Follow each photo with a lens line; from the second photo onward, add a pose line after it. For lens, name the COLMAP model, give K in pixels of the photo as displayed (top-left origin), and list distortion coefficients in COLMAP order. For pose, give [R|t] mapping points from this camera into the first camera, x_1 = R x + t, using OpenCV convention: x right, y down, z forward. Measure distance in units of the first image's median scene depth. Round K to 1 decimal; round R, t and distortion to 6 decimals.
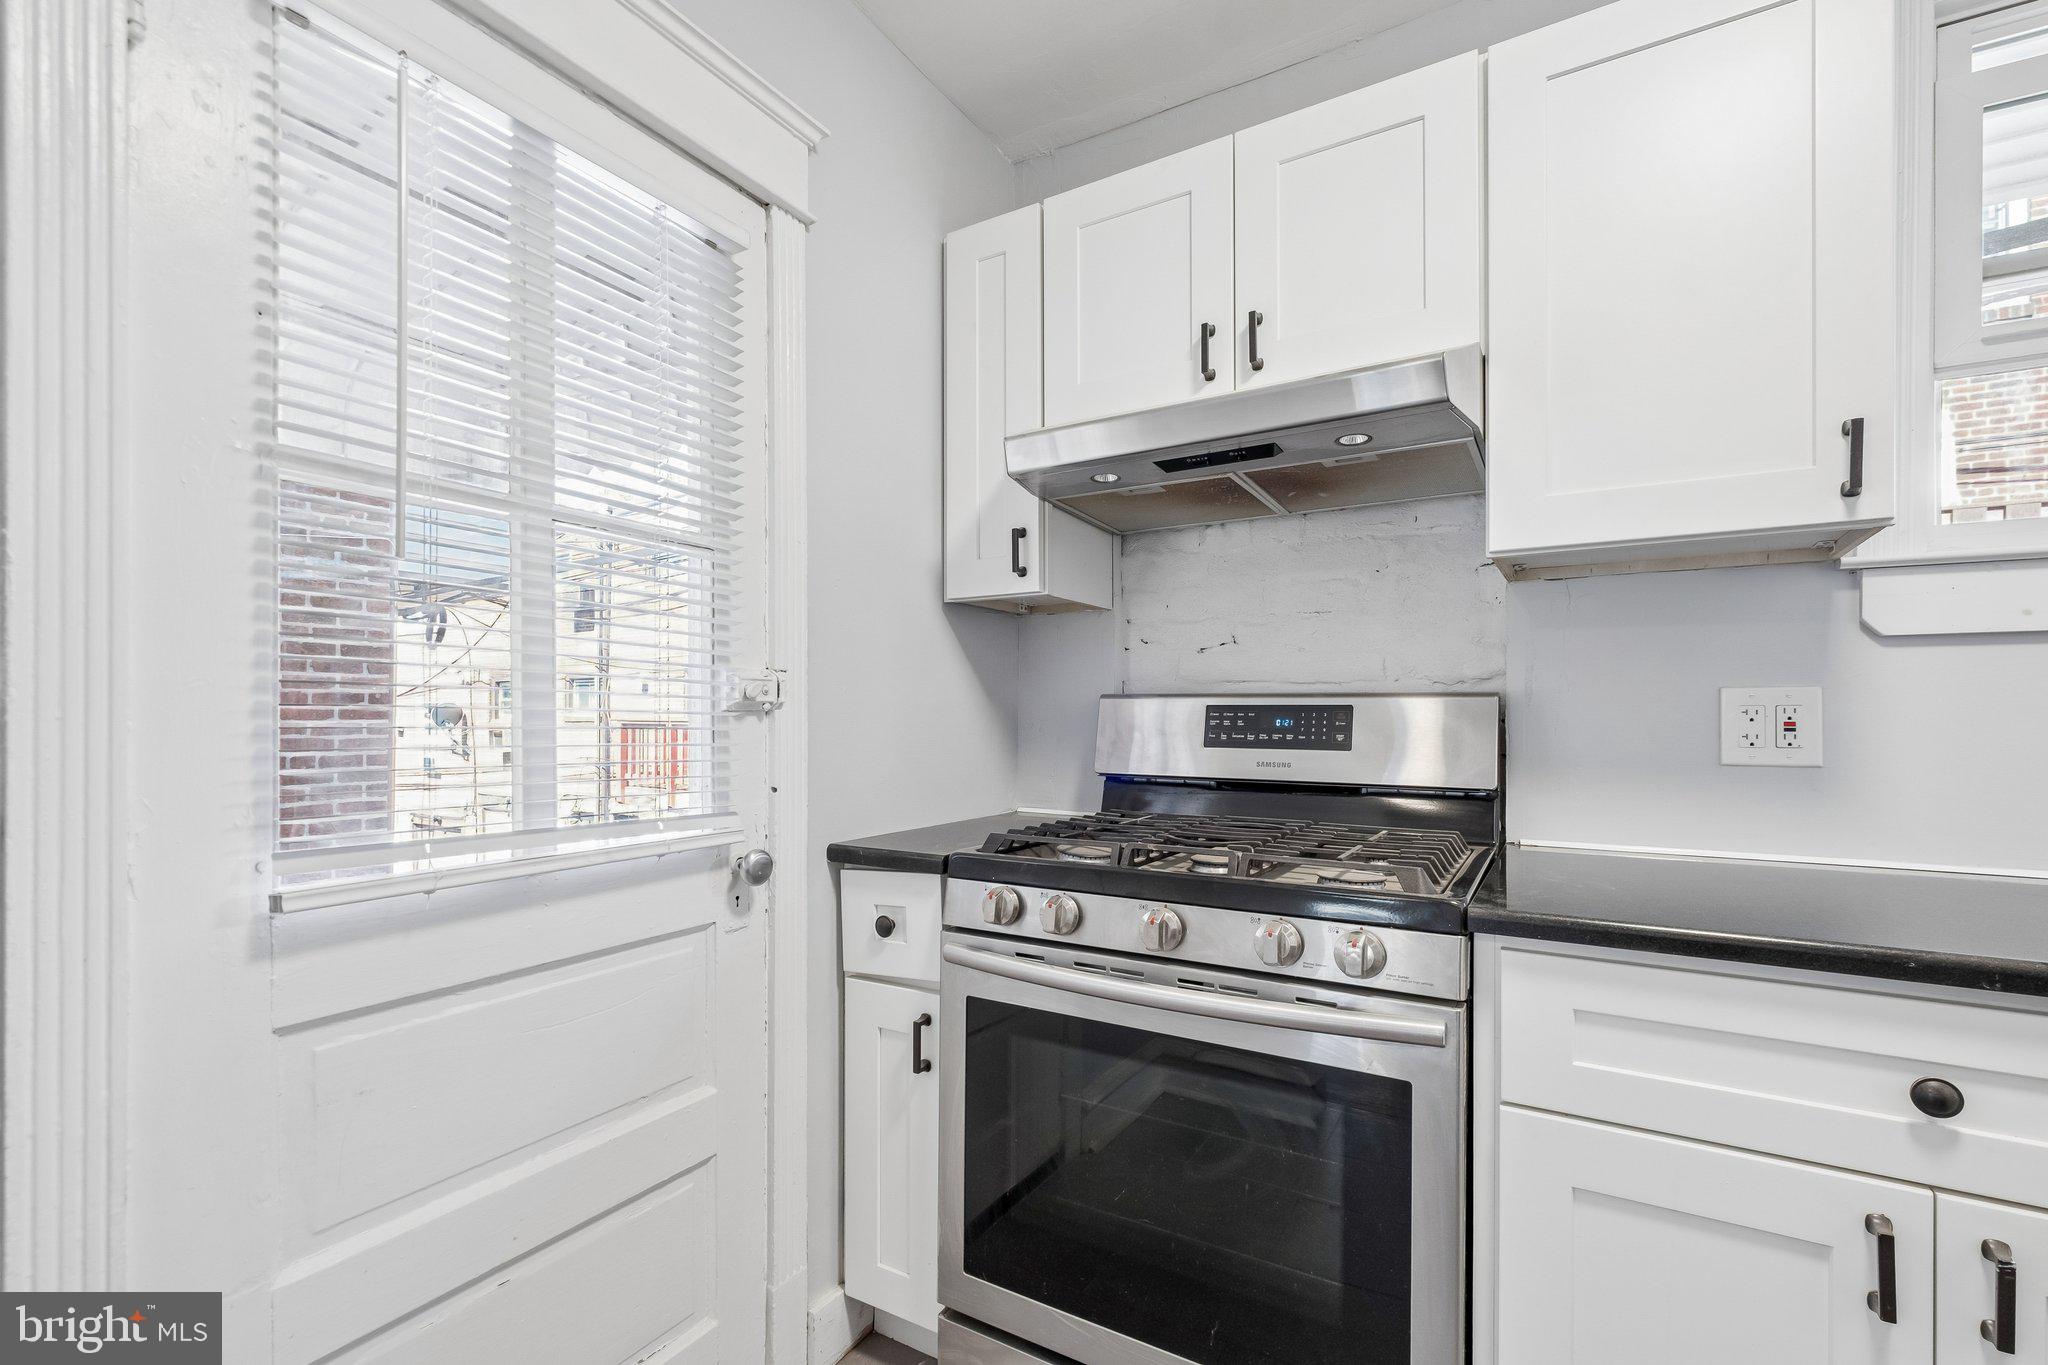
lens RADIAL K [[902.4, 0, 1029.0], [0, 902.4, 711.7], [0, 0, 1]] dist [-0.001269, -0.000980]
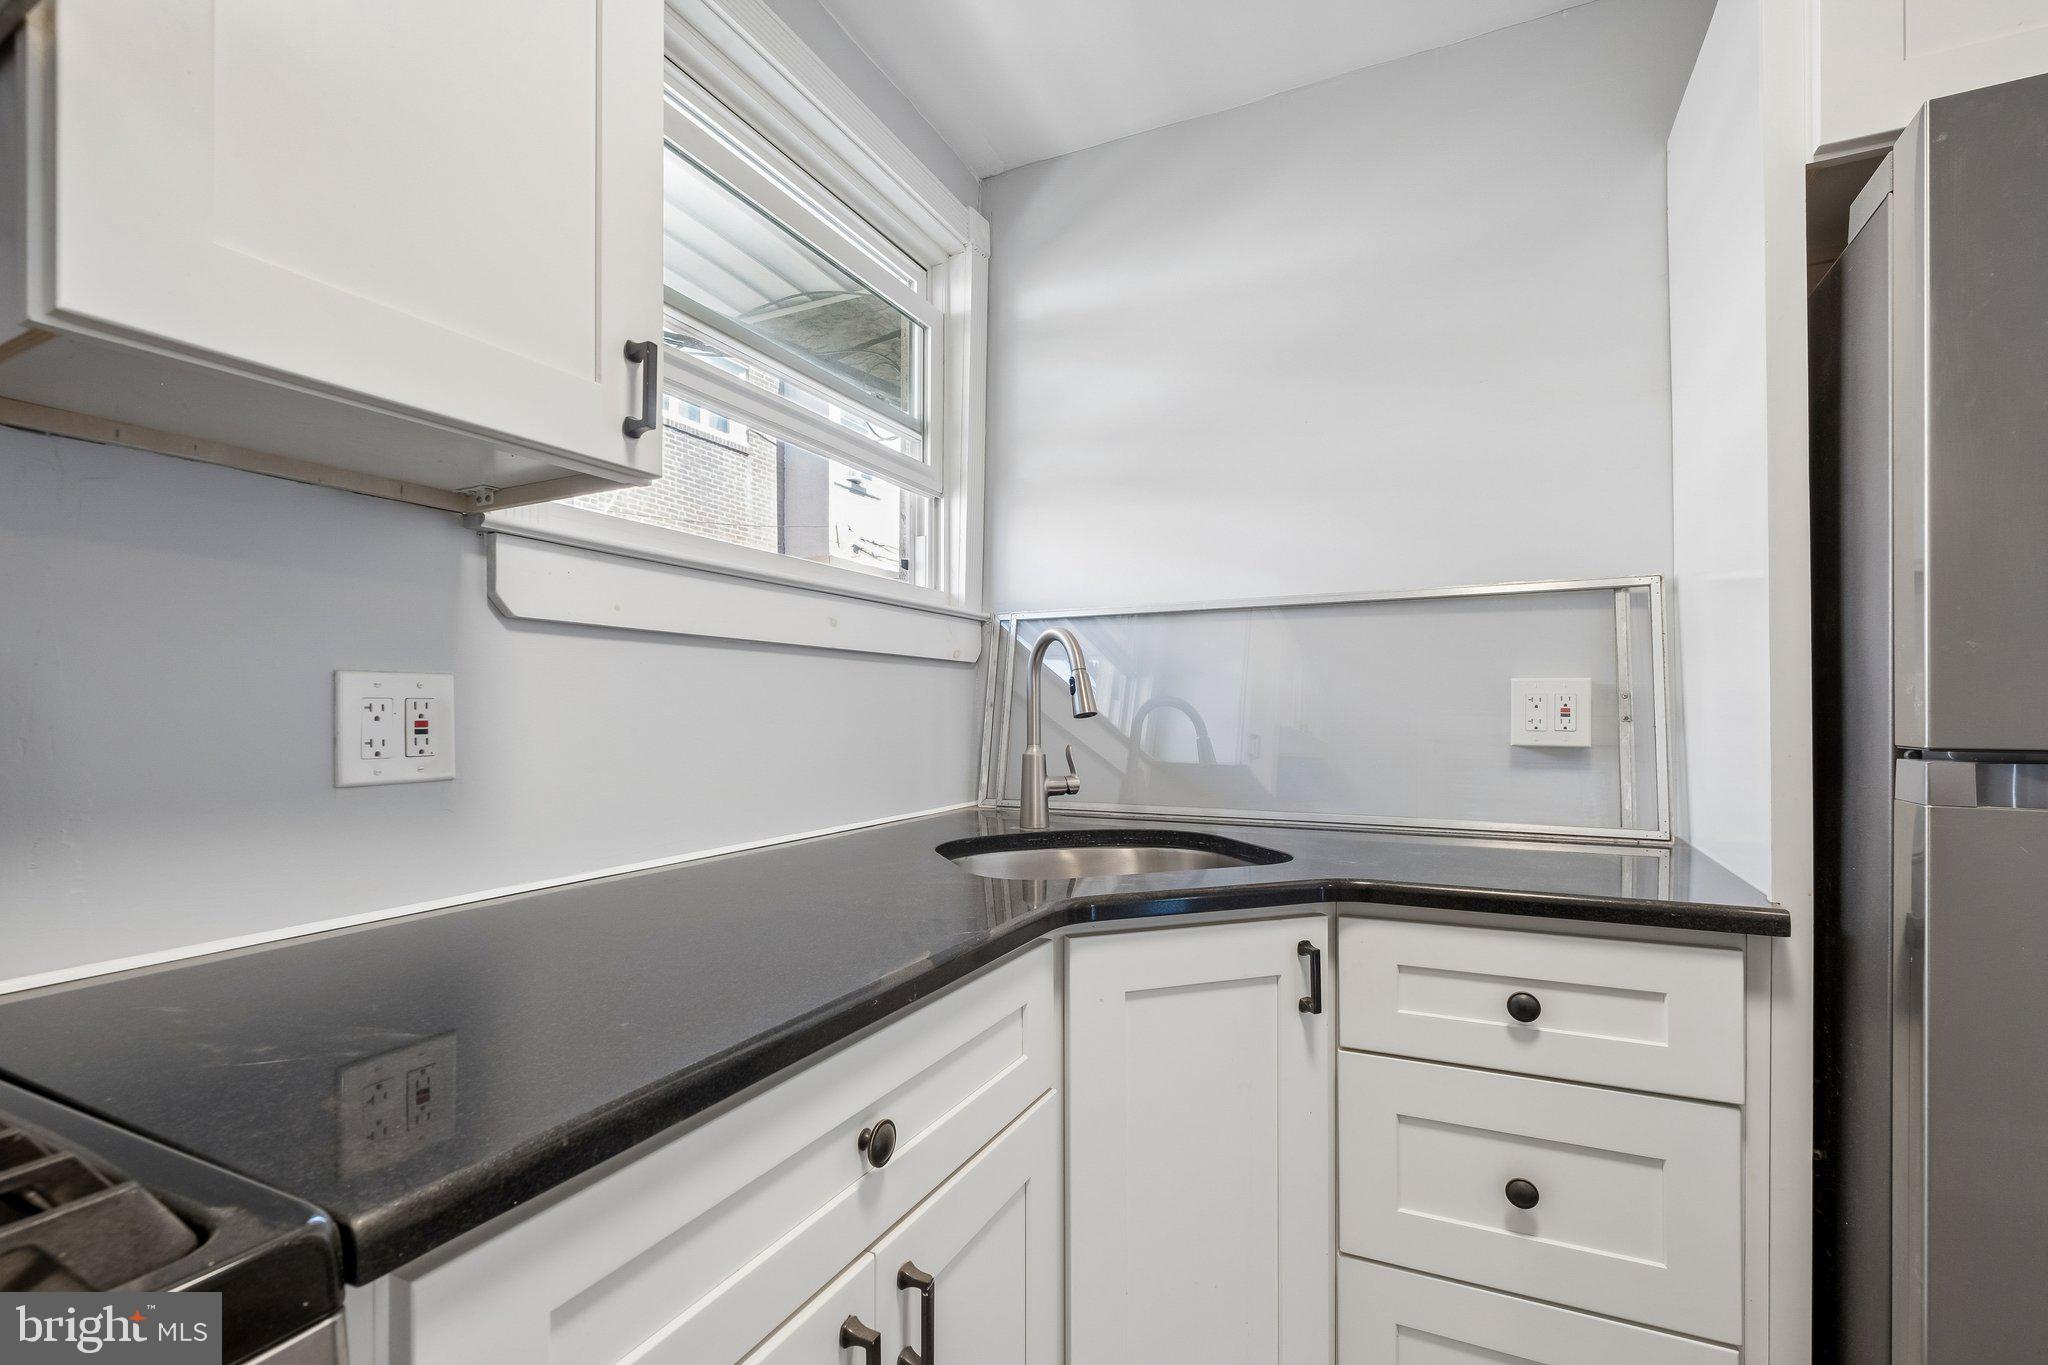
lens RADIAL K [[902.4, 0, 1024.1], [0, 902.4, 710.8], [0, 0, 1]] dist [-0.001269, -0.000980]
pose [[-0.084599, -0.001549, 0.996414, 0.067890], [-0.002134, 0.999997, 0.001373, 0.000951], [-0.996413, -0.002011, -0.084602, 0.567440]]
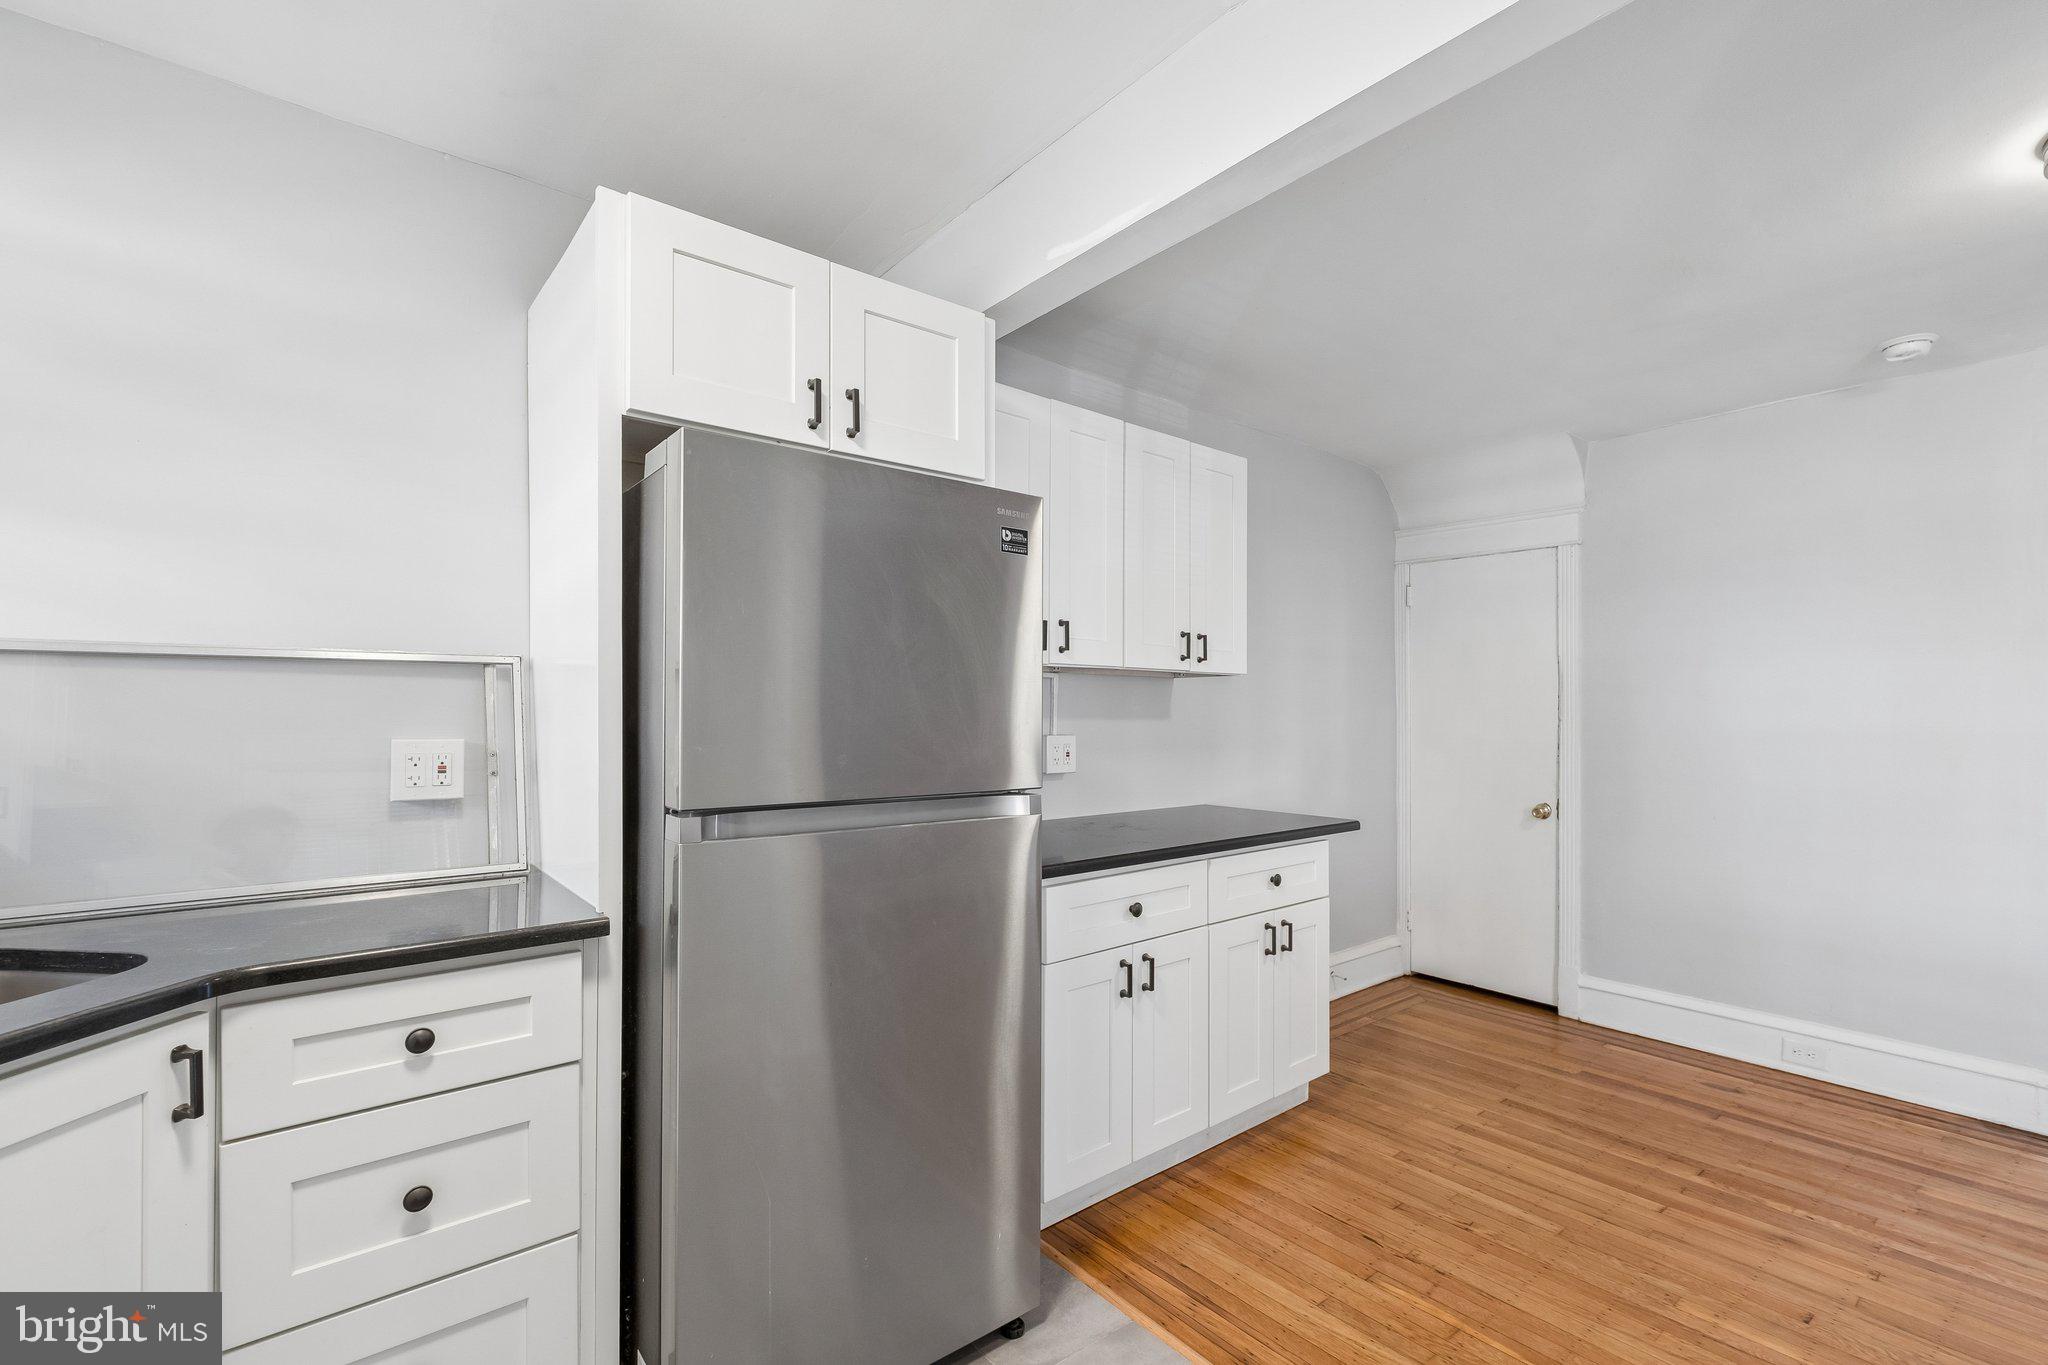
lens RADIAL K [[902.4, 0, 1023.3], [0, 902.4, 705.9], [0, 0, 1]] dist [-0.001269, -0.000980]
pose [[-0.942848, -0.002620, 0.333214, -0.082253], [-0.006024, 0.999940, -0.009182, -0.081581], [-0.333170, -0.010665, -0.942807, 0.740686]]
